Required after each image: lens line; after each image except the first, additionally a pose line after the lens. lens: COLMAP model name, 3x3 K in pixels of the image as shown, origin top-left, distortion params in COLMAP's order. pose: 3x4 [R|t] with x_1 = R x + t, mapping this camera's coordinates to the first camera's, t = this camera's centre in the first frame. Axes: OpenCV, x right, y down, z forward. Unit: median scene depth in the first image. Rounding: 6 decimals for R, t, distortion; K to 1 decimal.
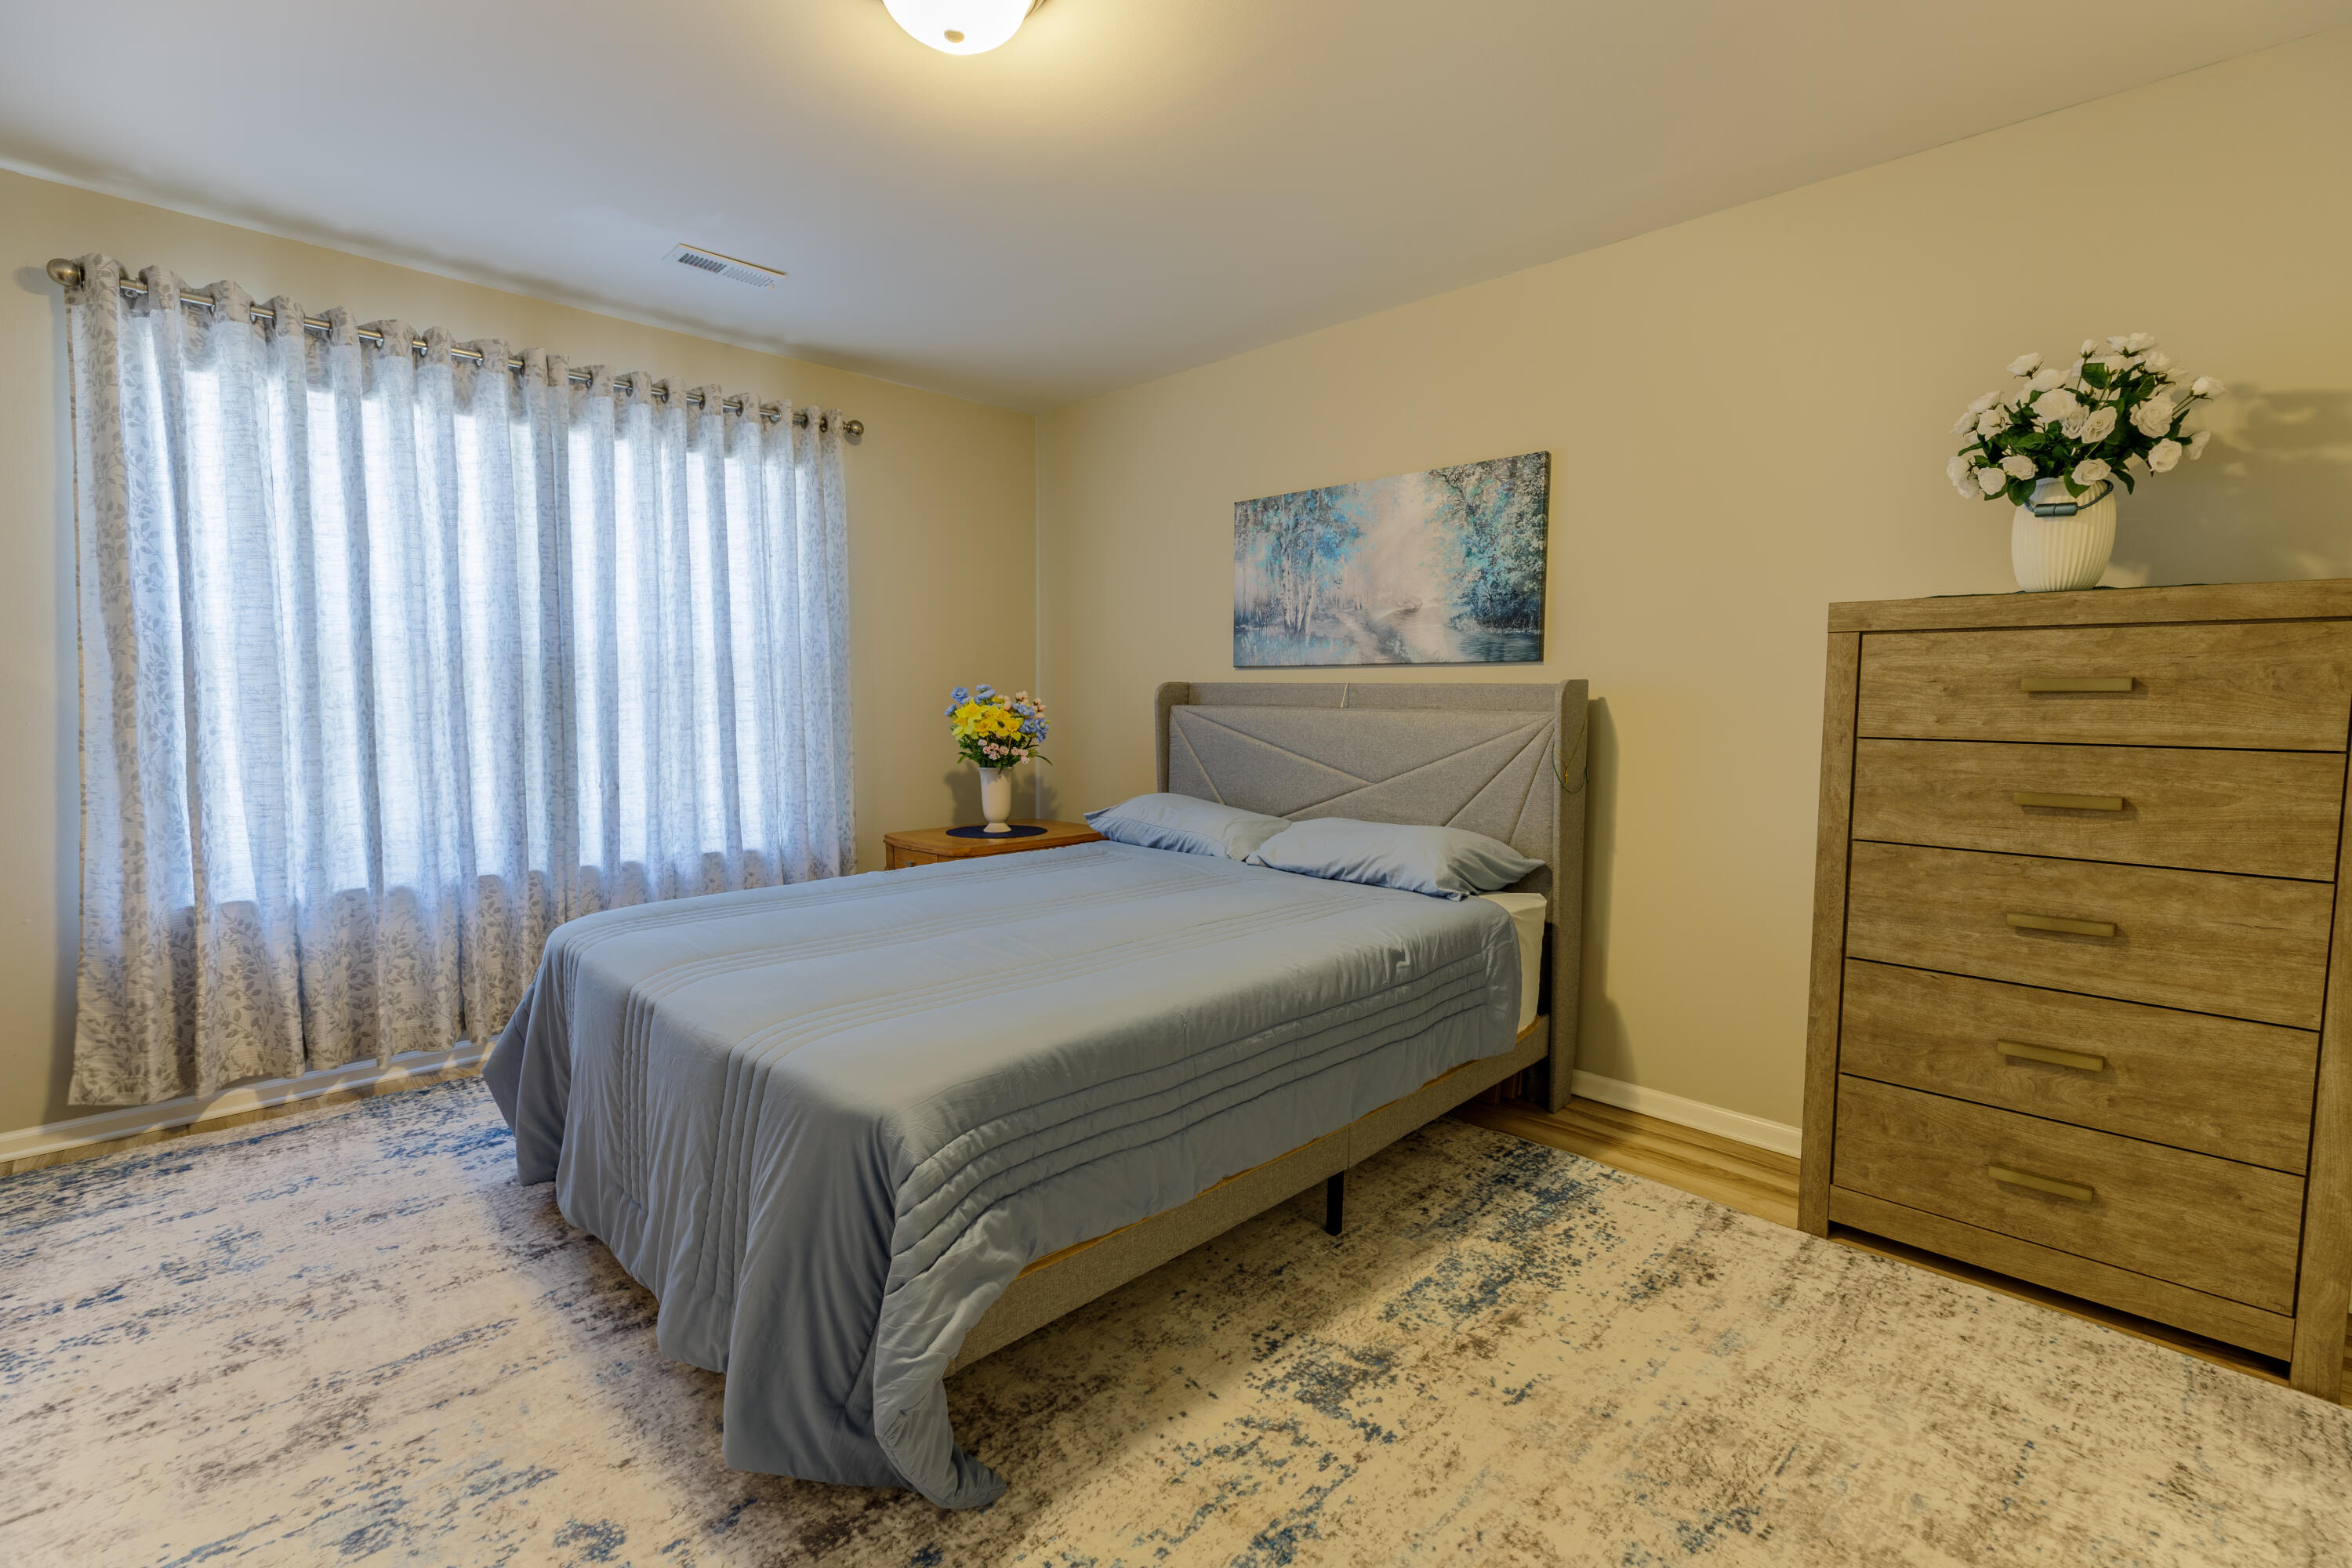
lens RADIAL K [[1053.3, 0, 1172.9], [0, 1053.3, 776.7], [0, 0, 1]] dist [0.004659, -0.000402]
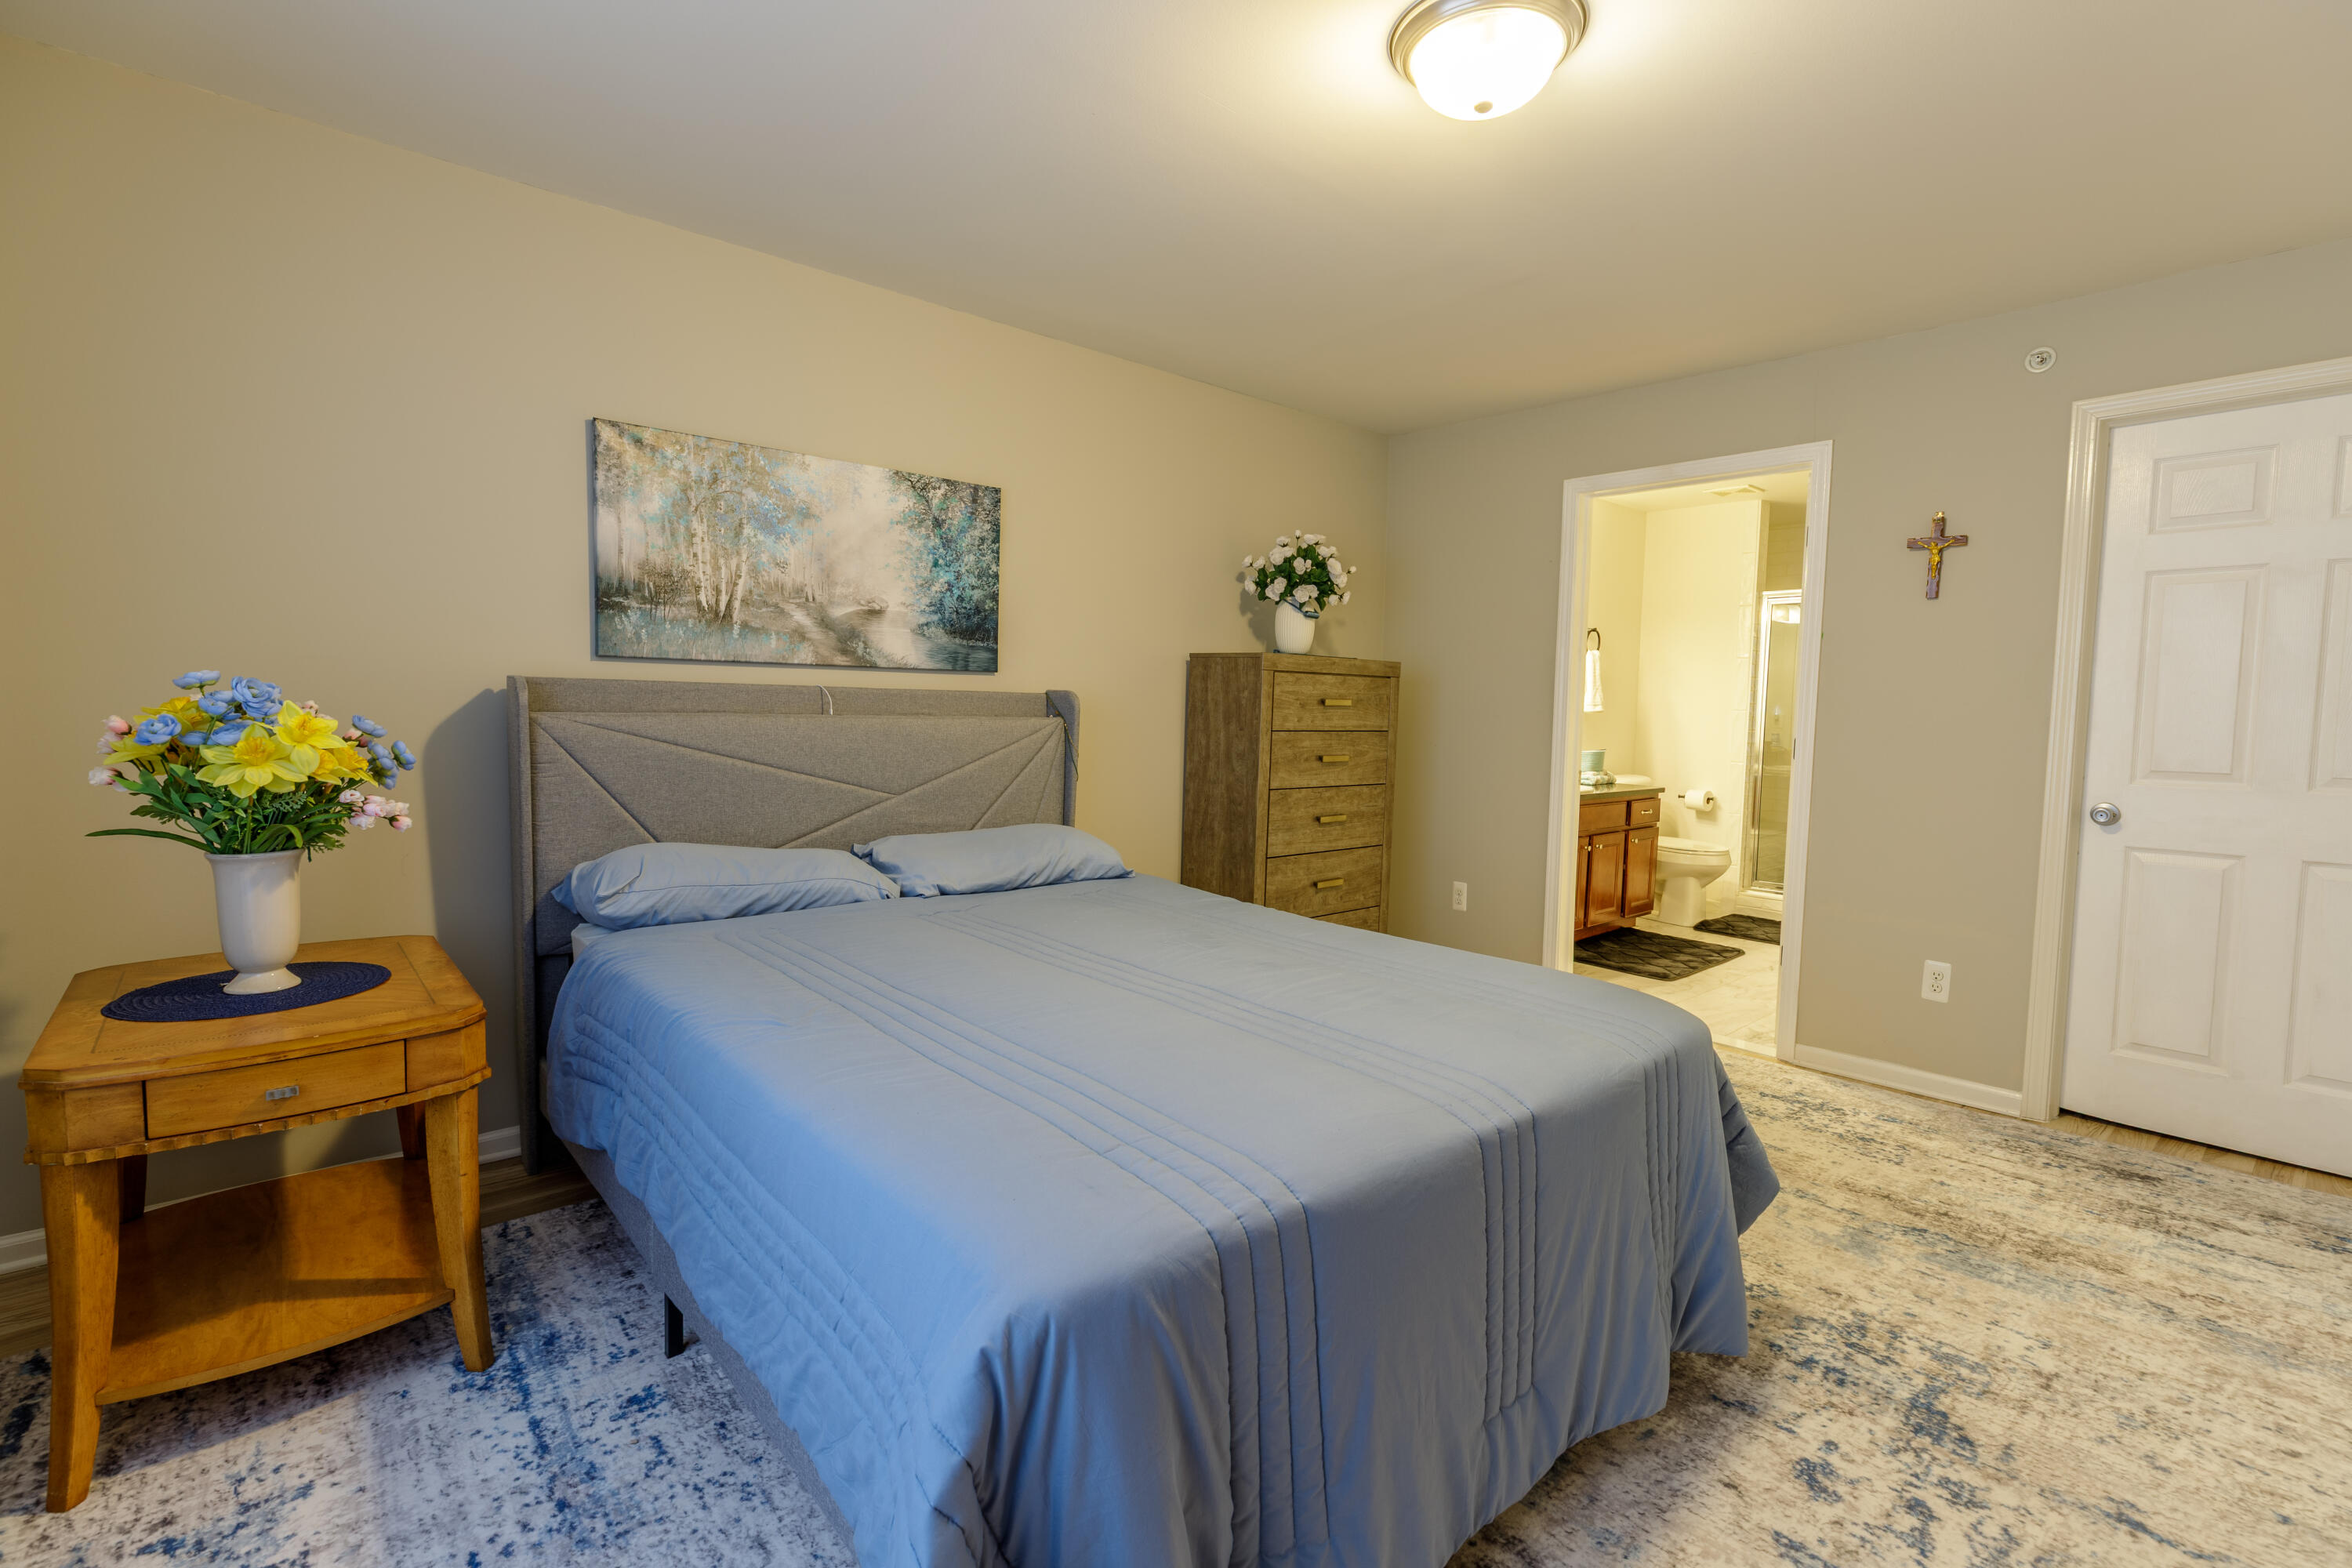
lens RADIAL K [[1053.3, 0, 1174.7], [0, 1053.3, 779.3], [0, 0, 1]] dist [0.004659, -0.000402]
pose [[0.071525, -0.075714, 0.994561, -0.752039], [0.057952, 0.995746, 0.071637, -0.062771], [-0.995754, 0.052513, 0.075609, 0.705693]]
